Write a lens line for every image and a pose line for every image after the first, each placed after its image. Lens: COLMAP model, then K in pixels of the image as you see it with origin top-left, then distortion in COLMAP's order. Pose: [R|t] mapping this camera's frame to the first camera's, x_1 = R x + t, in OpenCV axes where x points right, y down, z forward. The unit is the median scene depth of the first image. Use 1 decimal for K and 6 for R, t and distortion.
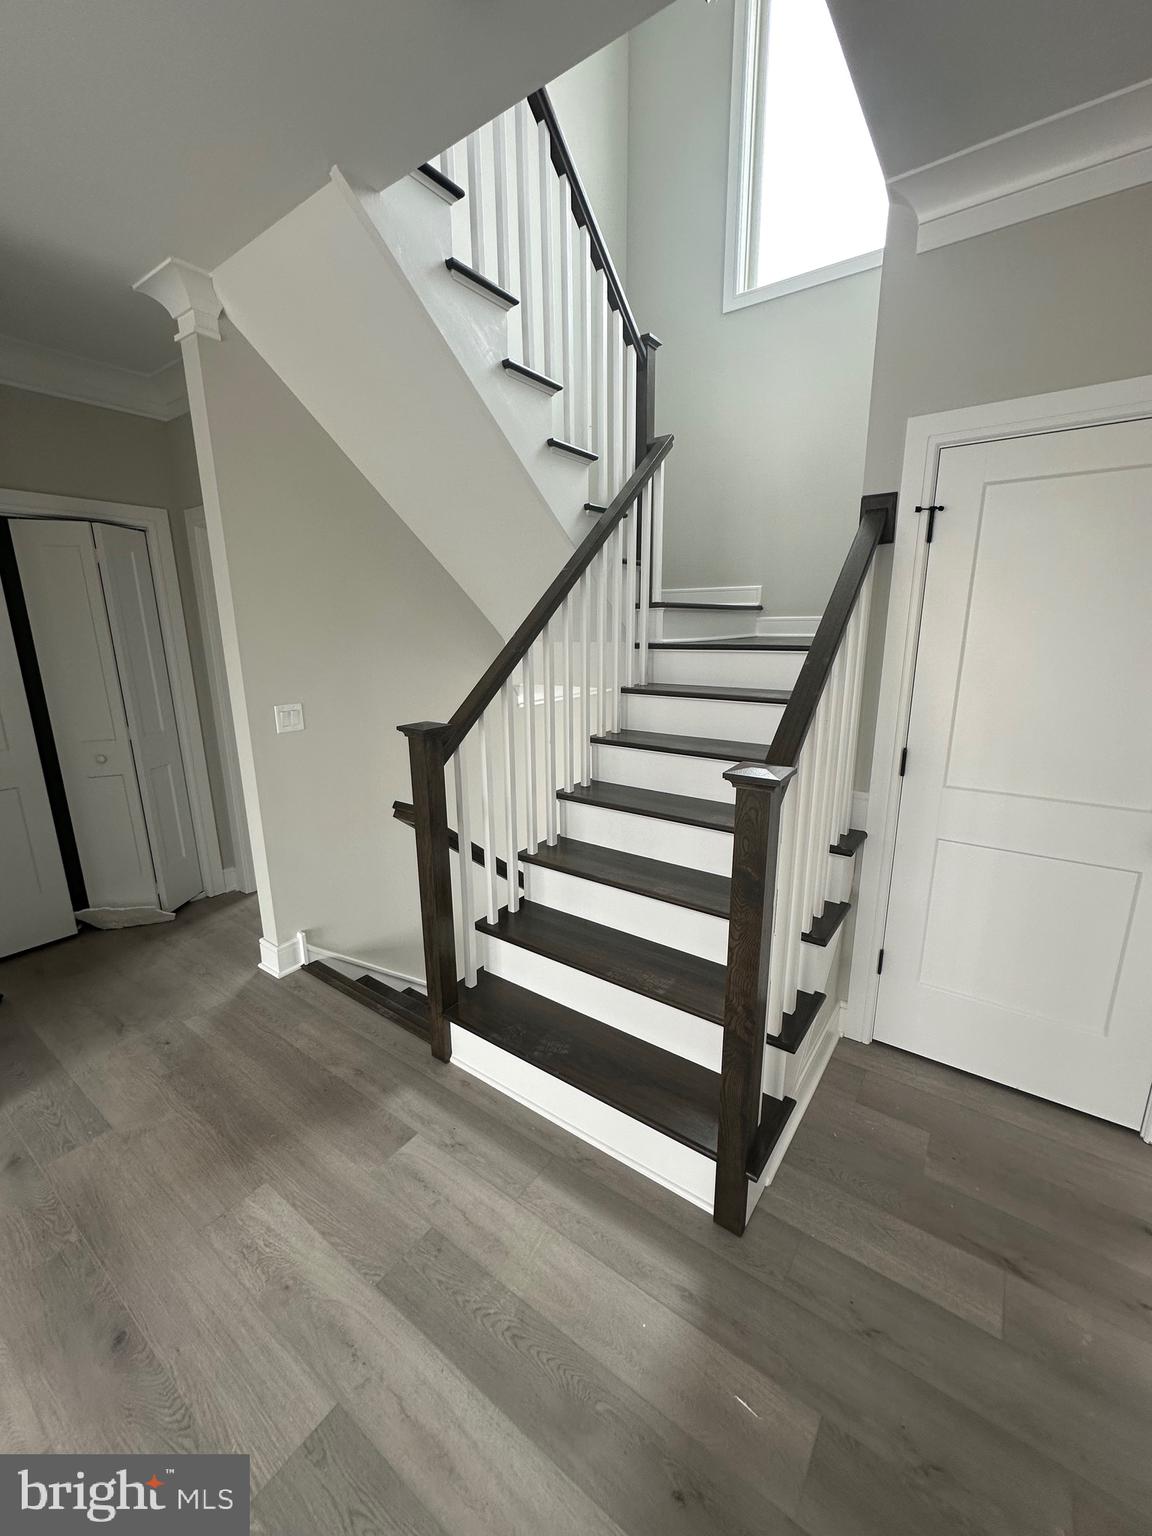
lens RADIAL K [[612.9, 0, 582.9], [0, 612.9, 770.2], [0, 0, 1]] dist [-0.001486, 0.000963]
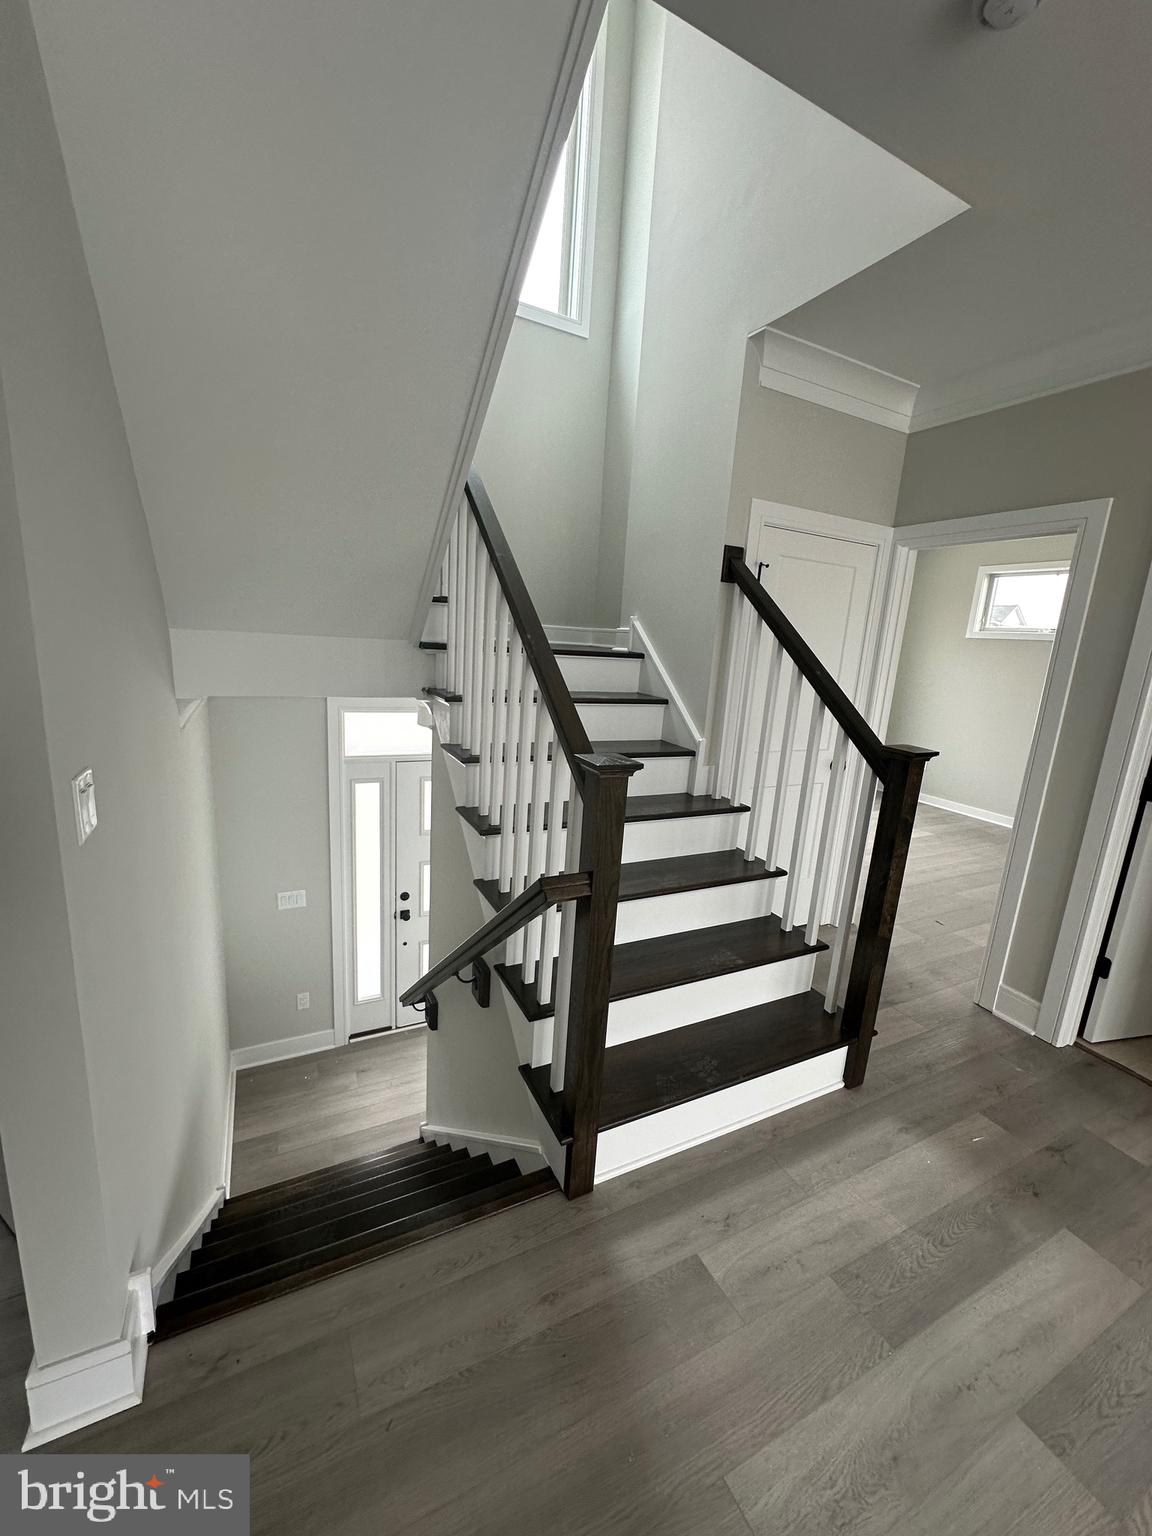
lens RADIAL K [[612.9, 0, 581.5], [0, 612.9, 769.5], [0, 0, 1]] dist [-0.001486, 0.000963]
pose [[0.456625, -0.148907, 0.877109, -1.199894], [0.138454, 0.985775, 0.095276, -0.173411], [-0.878820, 0.077934, 0.470747, 0.882433]]
